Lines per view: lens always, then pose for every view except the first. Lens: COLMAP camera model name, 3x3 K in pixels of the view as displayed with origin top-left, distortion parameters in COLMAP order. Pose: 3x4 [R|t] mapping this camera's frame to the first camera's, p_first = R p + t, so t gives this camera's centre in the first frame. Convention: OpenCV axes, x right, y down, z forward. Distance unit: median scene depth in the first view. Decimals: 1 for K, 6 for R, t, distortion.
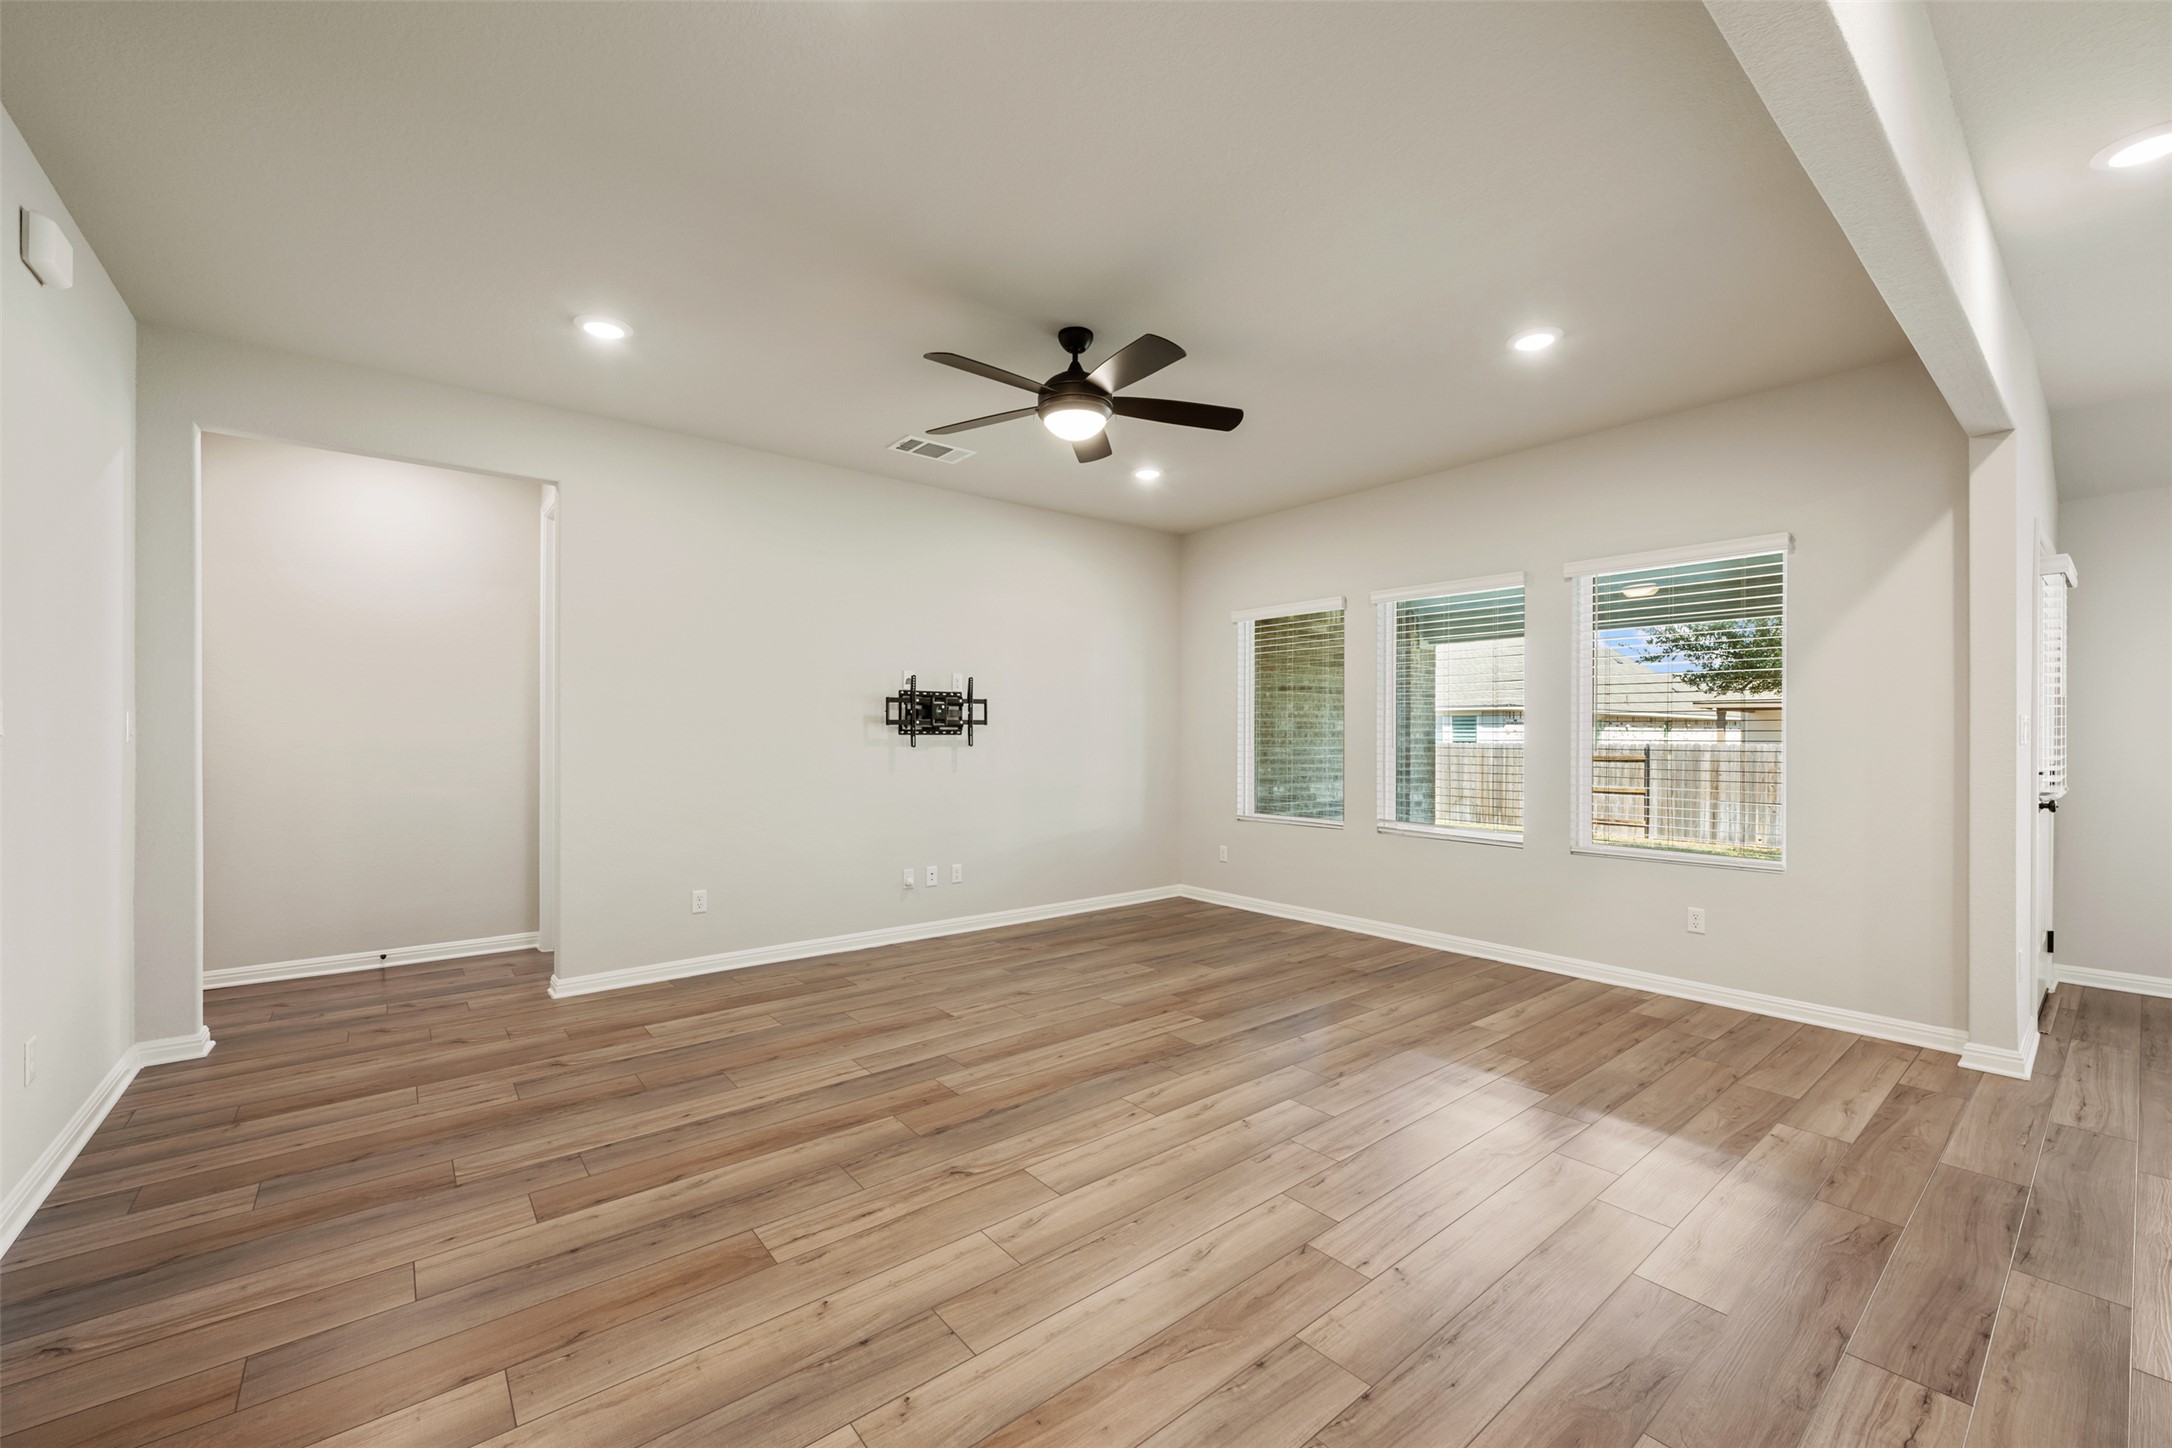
lens RADIAL K [[859.9, 0, 1078.1], [0, 859.9, 739.2], [0, 0, 1]] dist [-0.000584, -0.000067]
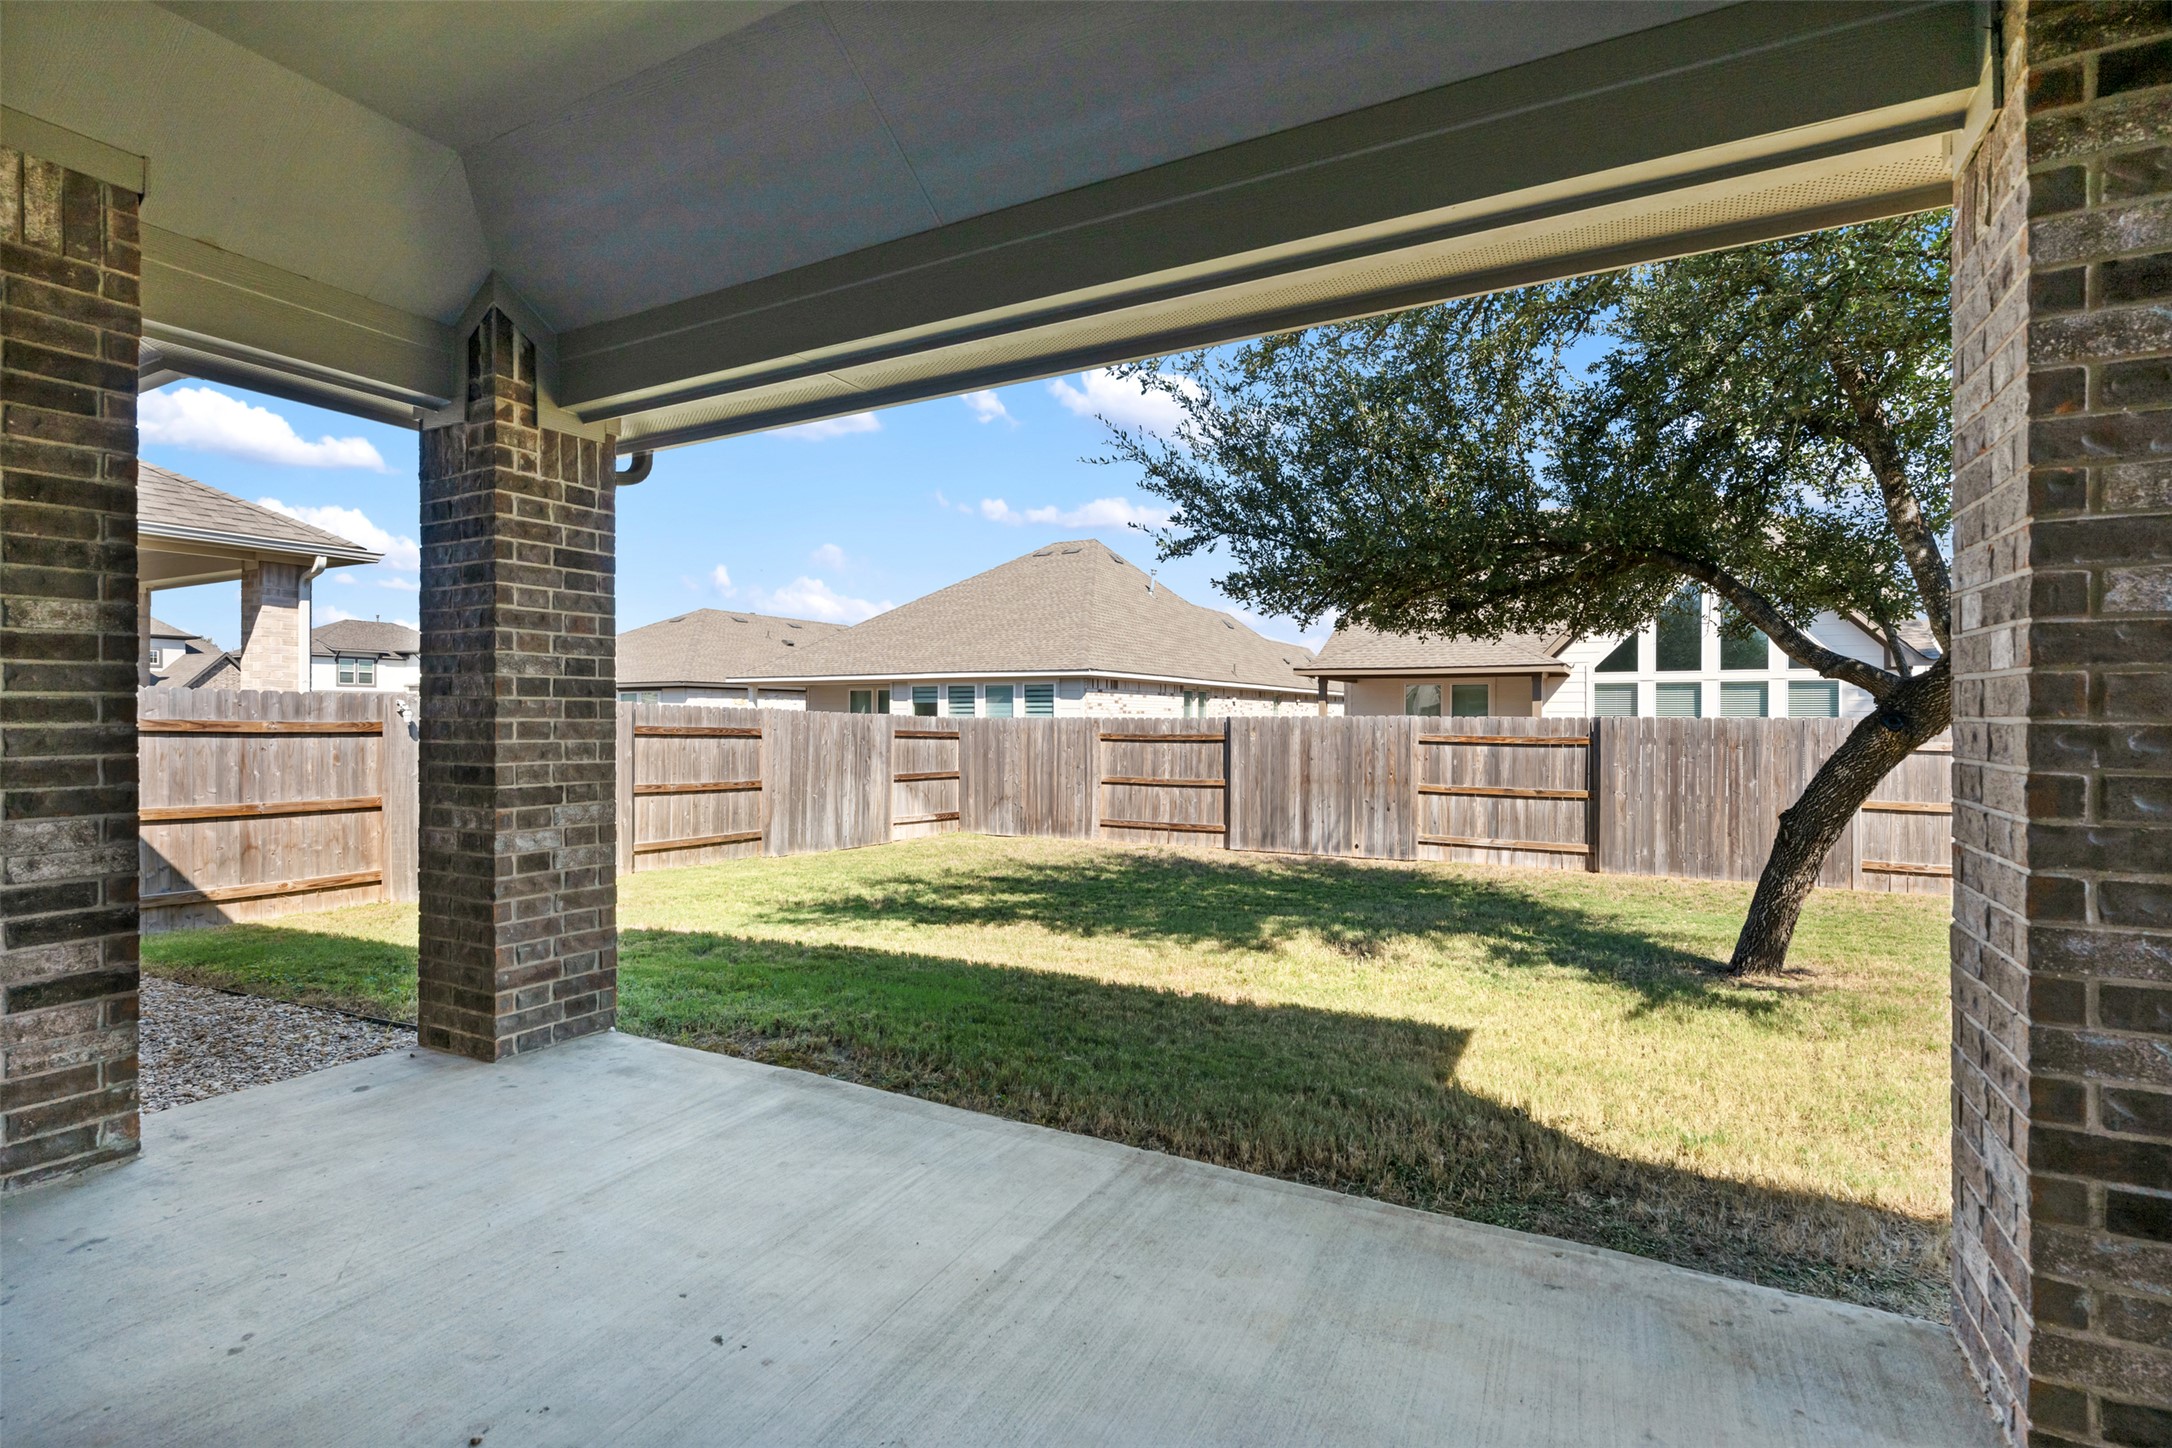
lens RADIAL K [[1025.6, 0, 1084.3], [0, 1025.6, 712.9], [0, 0, 1]] dist [-0.000834, -0.000227]
pose [[0.922031, -0.000100, 0.387115, 0.946353], [0.003539, 0.999960, -0.008172, 0.037704], [-0.387099, 0.008905, 0.921995, 1.115755]]
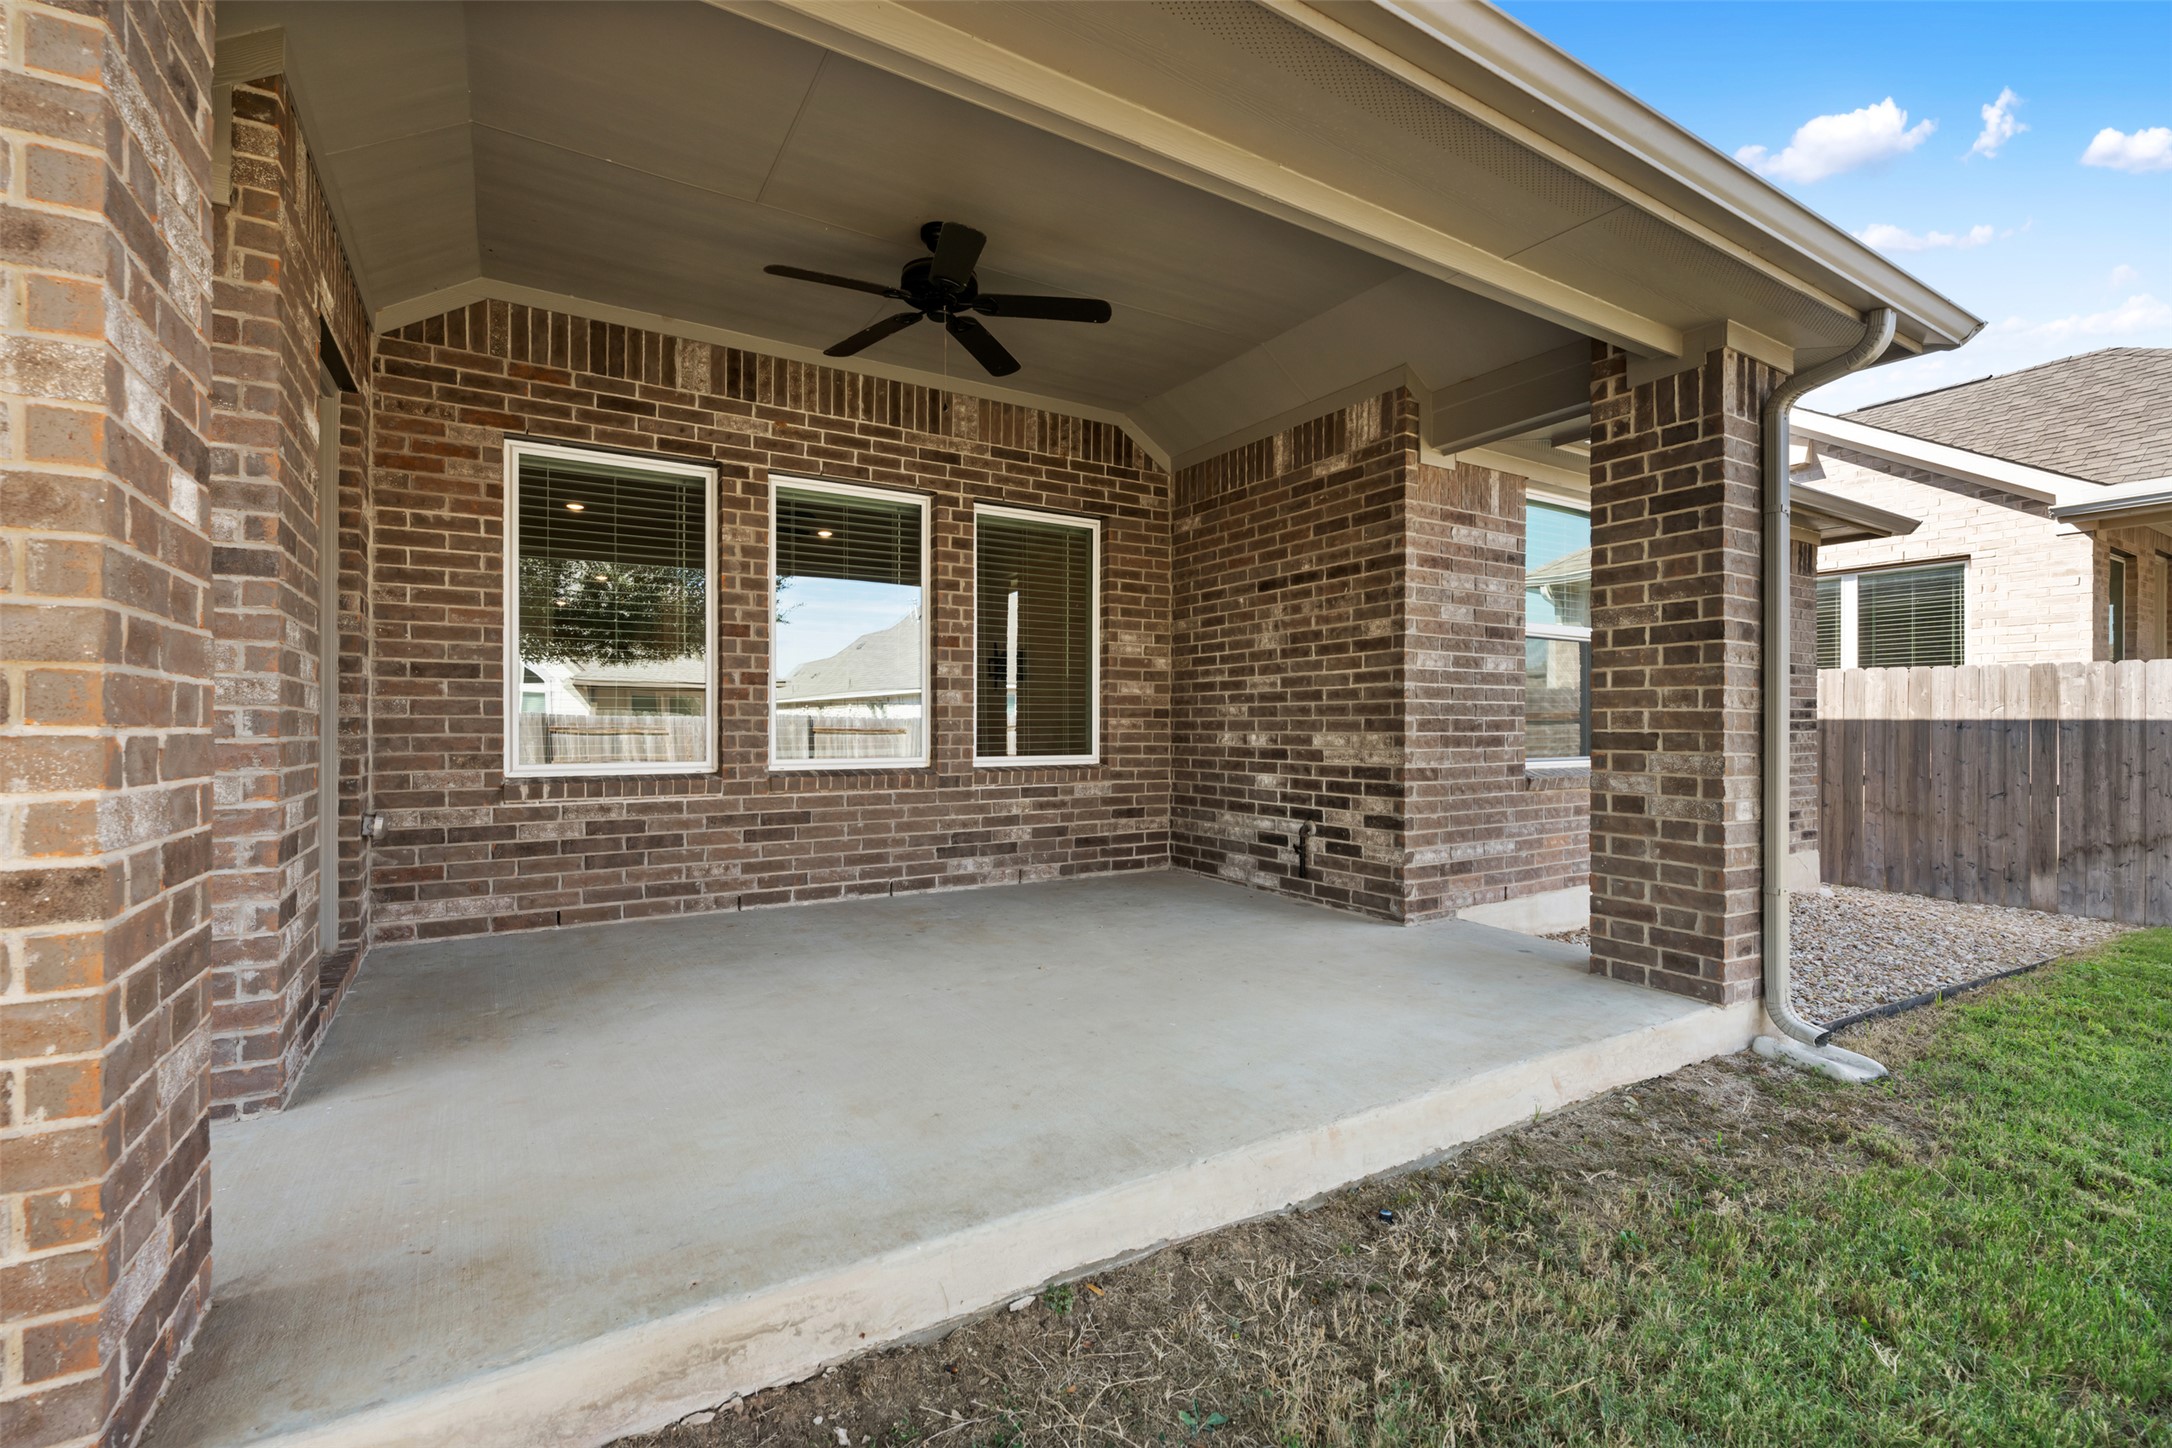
lens RADIAL K [[934.2, 0, 1091.2], [0, 934.2, 719.6], [0, 0, 1]] dist [0.001904, -0.000215]
pose [[-0.120620, -0.009723, -0.992651, 1.775057], [-0.006122, 0.999940, -0.009051, 0.093533], [0.992680, 0.004986, -0.120673, 1.753316]]
